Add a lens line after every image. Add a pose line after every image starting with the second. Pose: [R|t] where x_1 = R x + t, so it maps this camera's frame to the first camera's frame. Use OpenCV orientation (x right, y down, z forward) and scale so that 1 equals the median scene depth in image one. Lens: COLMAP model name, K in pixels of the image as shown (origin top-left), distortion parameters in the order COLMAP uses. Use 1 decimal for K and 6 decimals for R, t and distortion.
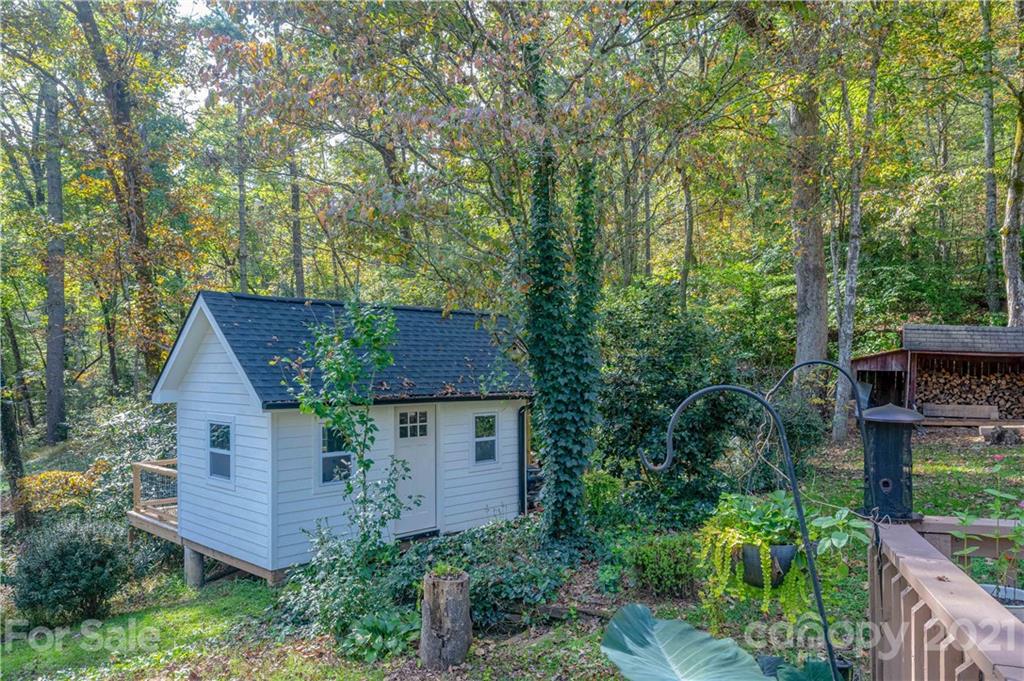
lens RADIAL K [[728.8, 0, 523.6], [0, 728.8, 360.5], [0, 0, 1]] dist [-0.027917, -0.002789]
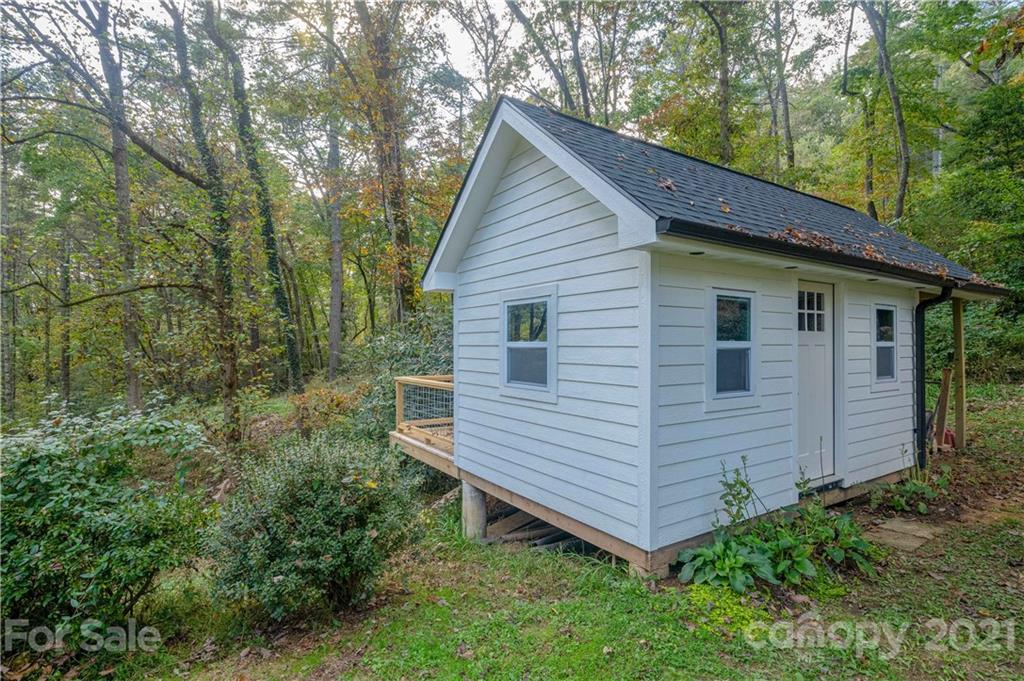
lens RADIAL K [[497.5, 0, 511.2], [0, 497.5, 329.6], [0, 0, 1]] dist [-0.014652, 0.000204]
pose [[0.970228, -0.004753, -0.242148, -0.316496], [0.000218, 0.999824, -0.018752, 0.117788], [0.242195, 0.018141, 0.970058, 0.545685]]
